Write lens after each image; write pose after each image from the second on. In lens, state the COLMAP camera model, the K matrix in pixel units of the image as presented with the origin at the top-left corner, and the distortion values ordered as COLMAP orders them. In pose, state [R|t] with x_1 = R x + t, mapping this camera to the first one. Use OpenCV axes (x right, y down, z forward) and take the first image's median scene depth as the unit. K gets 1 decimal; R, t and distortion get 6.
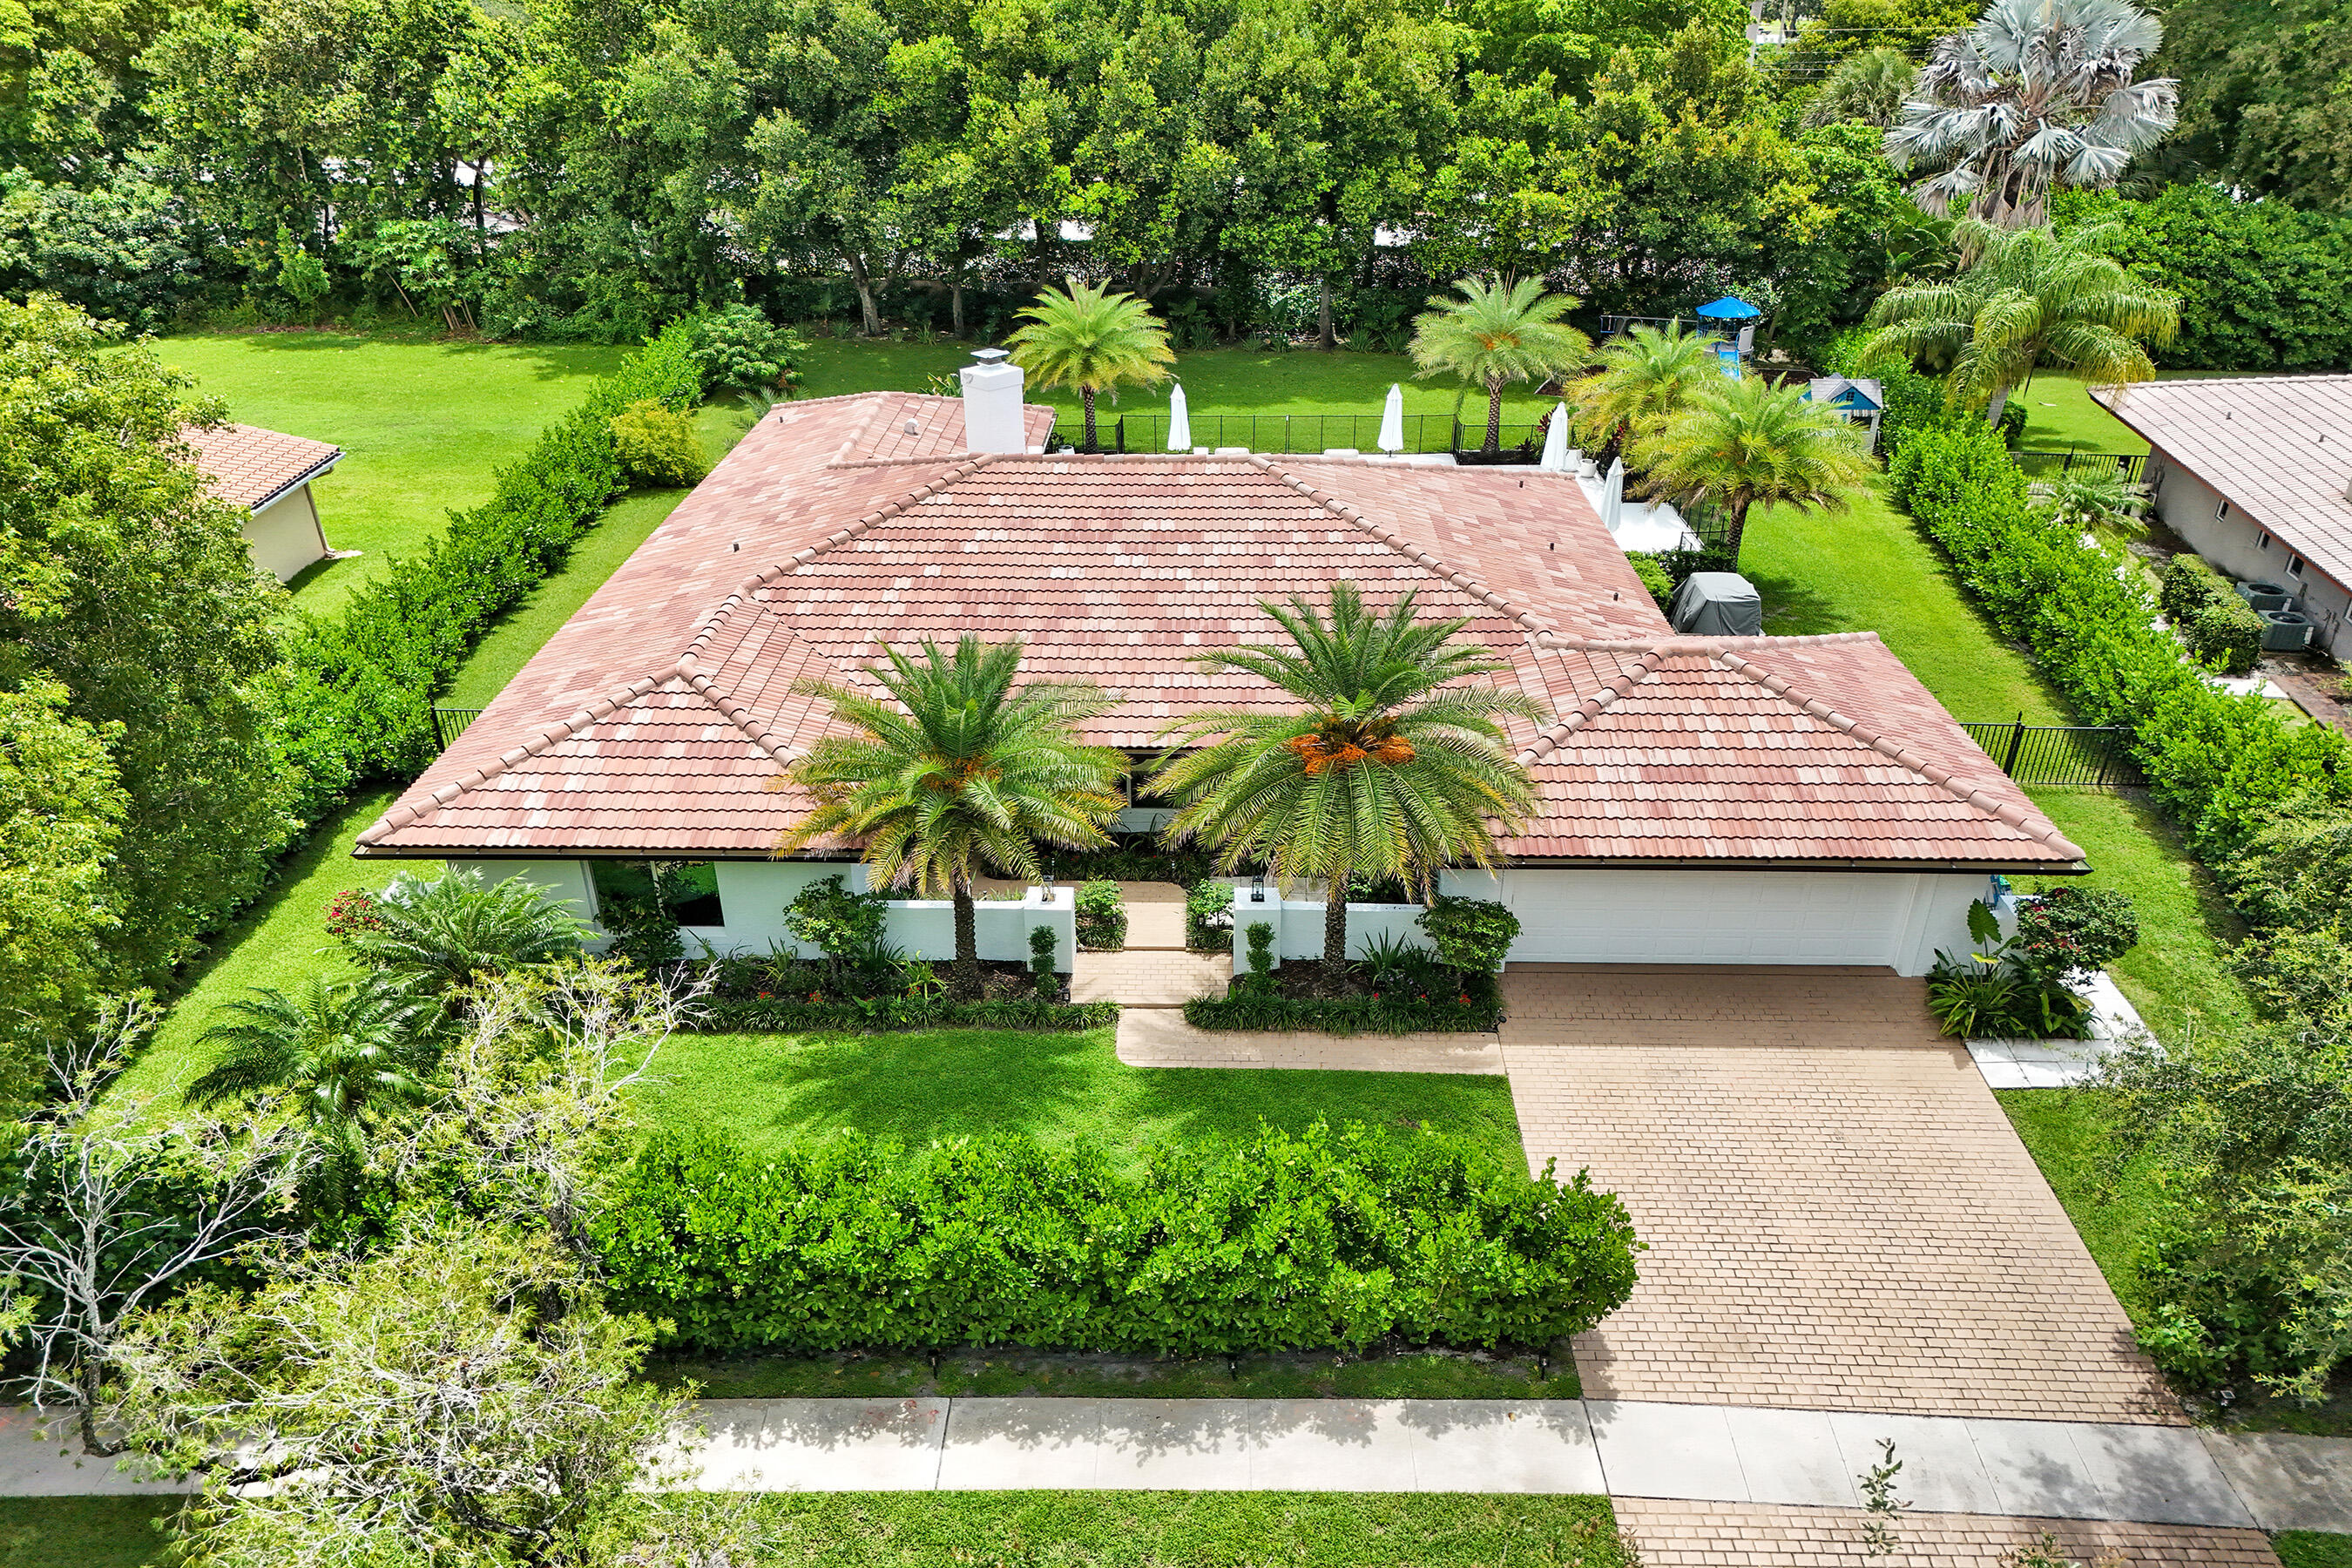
lens RADIAL K [[1736.5, 0, 1113.9], [0, 1736.5, 750.9], [0, 0, 1]] dist [0.023585, -0.008450]
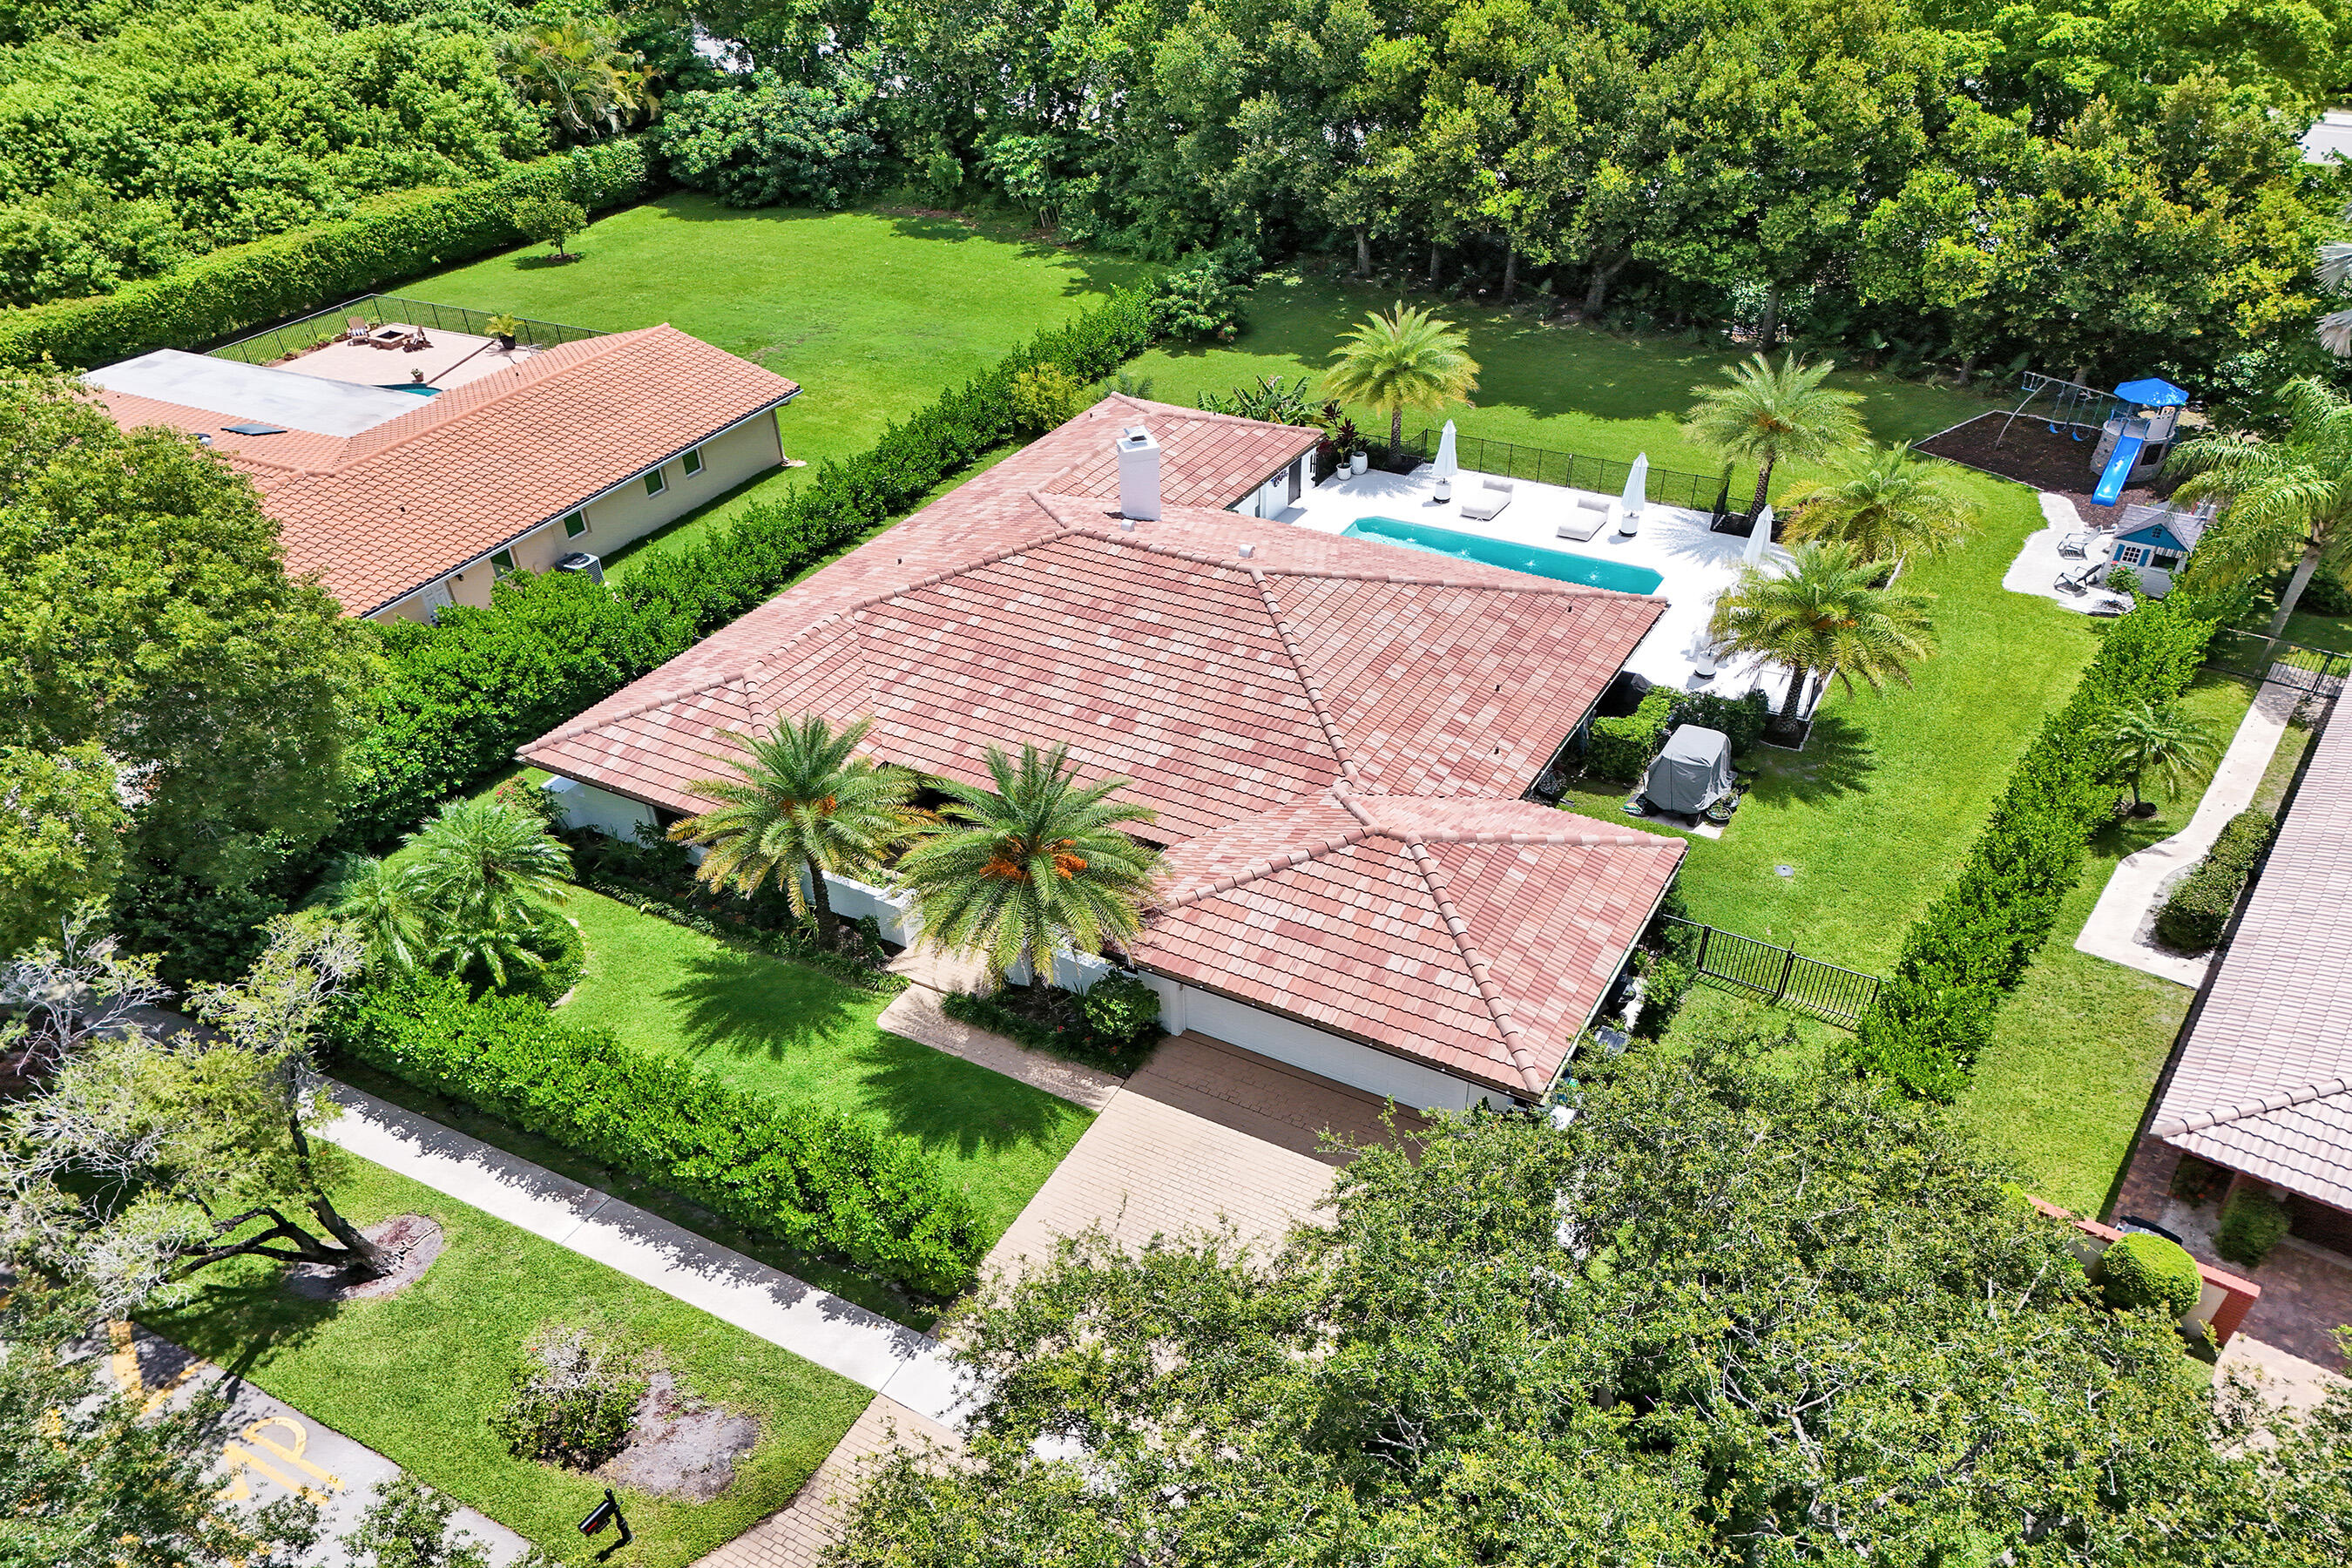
lens RADIAL K [[1646.0, 0, 1104.0], [0, 1646.0, 746.9], [0, 0, 1]] dist [0.048717, -0.048852]
pose [[0.893018, 0.229480, -0.387116, 0.484761], [-0.179789, 0.970512, 0.160569, -0.223069], [0.412548, -0.073792, 0.907942, -0.126523]]
